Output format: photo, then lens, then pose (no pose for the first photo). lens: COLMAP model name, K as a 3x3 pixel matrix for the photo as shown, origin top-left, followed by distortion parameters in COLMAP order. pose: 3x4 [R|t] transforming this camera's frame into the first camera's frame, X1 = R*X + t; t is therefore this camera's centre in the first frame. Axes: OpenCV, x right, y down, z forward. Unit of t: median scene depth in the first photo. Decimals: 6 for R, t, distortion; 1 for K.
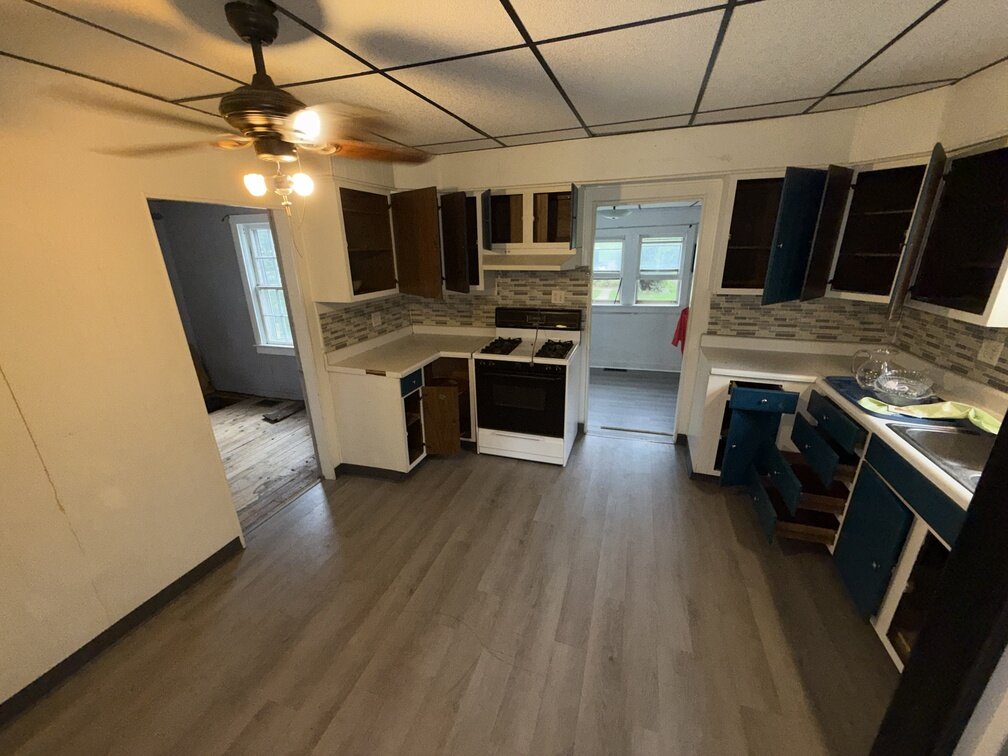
lens RADIAL K [[402.1, 0, 502.1], [0, 402.1, 377.7], [0, 0, 1]] dist [0.000331, -0.000204]
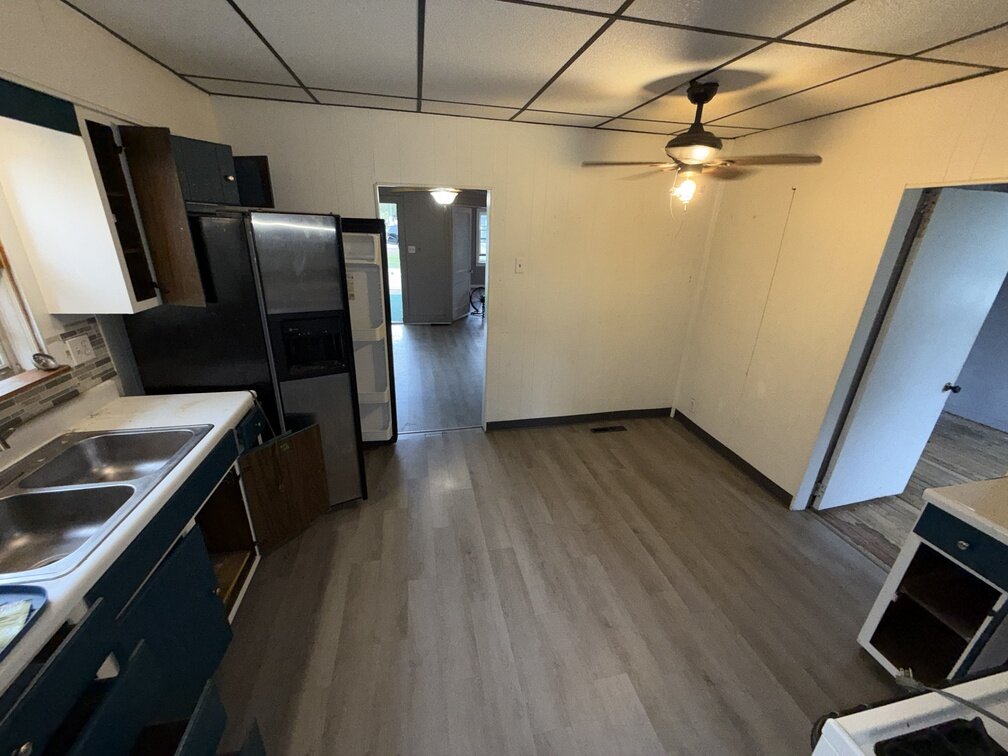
lens RADIAL K [[402.1, 0, 502.1], [0, 402.1, 377.7], [0, 0, 1]] dist [0.000331, -0.000204]
pose [[-0.859941, 0.180543, -0.477395, 0.670802], [-0.172802, 0.777119, 0.605166, -0.520638], [0.480251, 0.602902, -0.637078, 1.477033]]
